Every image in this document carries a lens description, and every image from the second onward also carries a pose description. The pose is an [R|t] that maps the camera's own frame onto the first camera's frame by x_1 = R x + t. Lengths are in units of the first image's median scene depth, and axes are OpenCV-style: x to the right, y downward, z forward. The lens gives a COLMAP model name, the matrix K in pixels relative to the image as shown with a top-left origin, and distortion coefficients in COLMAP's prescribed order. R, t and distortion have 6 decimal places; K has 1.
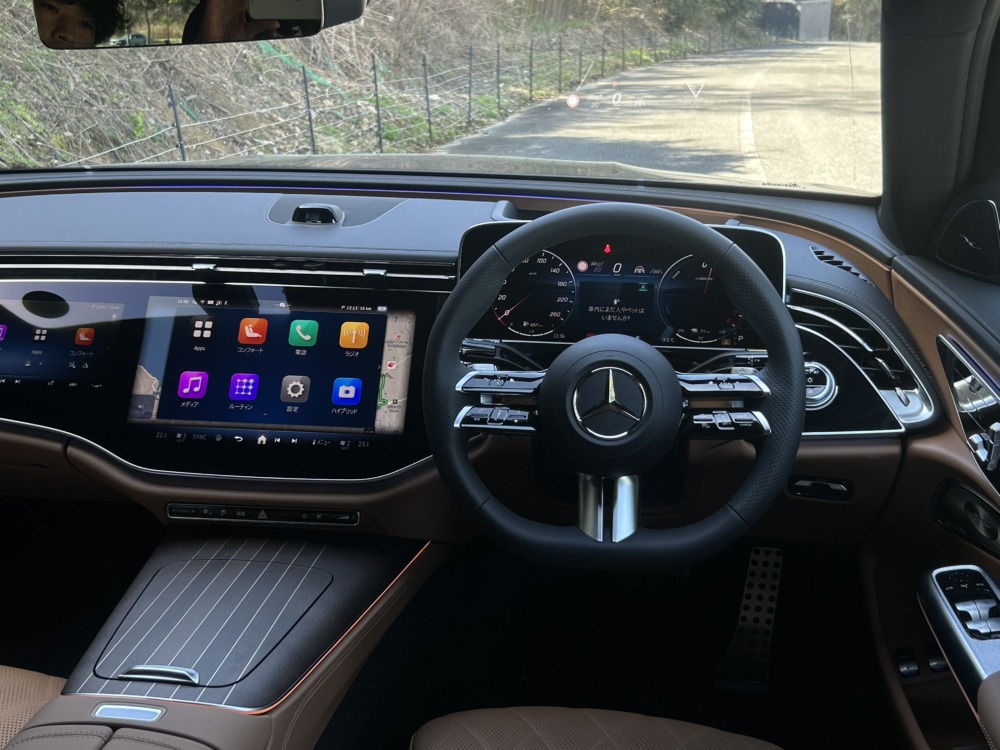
lens RADIAL K [[1197.7, 0, 501.0], [0, 1197.7, 382.0], [0, 0, 1]] dist [0.066696, 0.000000]
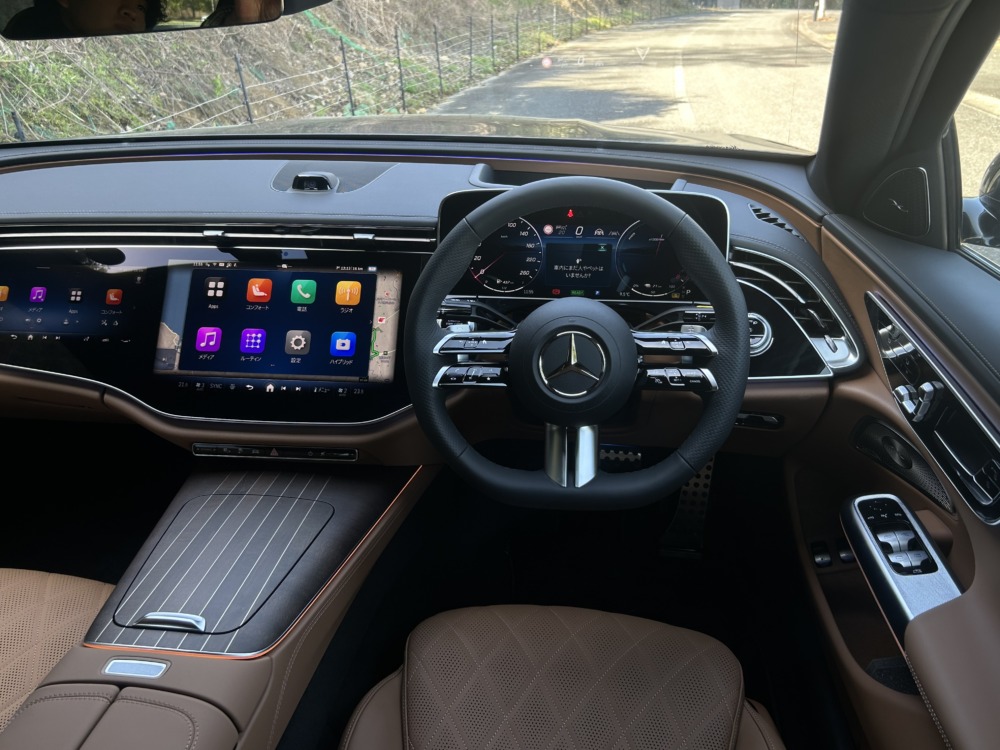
lens RADIAL K [[853.2, 0, 504.3], [0, 853.2, 382.0], [0, 0, 1]] dist [0.046027, -0.044614]
pose [[0.999827, -0.018438, 0.002634, 0.021958], [0.017939, 0.991359, 0.129948, -0.058931], [-0.005007, -0.129878, 0.991517, 0.186897]]
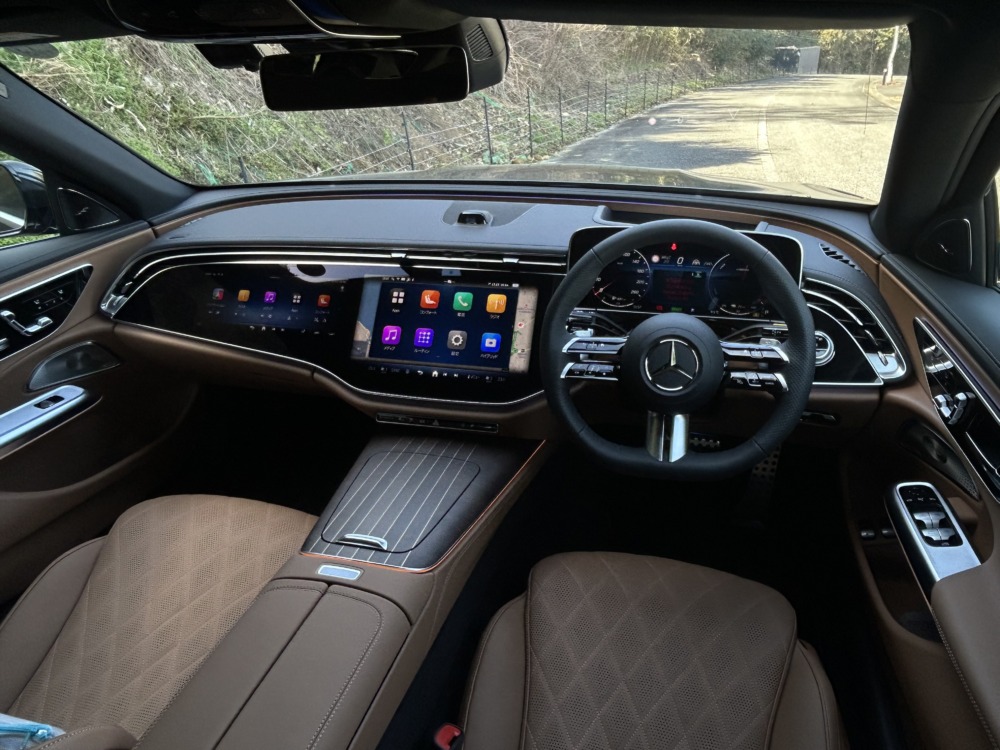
lens RADIAL K [[704.5, 0, 525.4], [0, 704.5, 379.7], [0, 0, 1]] dist [0.000575, 0.001929]
pose [[0.994092, 0.028375, -0.104762, 0.006280], [-0.014587, 0.991394, 0.130097, -0.060392], [0.107552, -0.127800, 0.985951, 0.138074]]
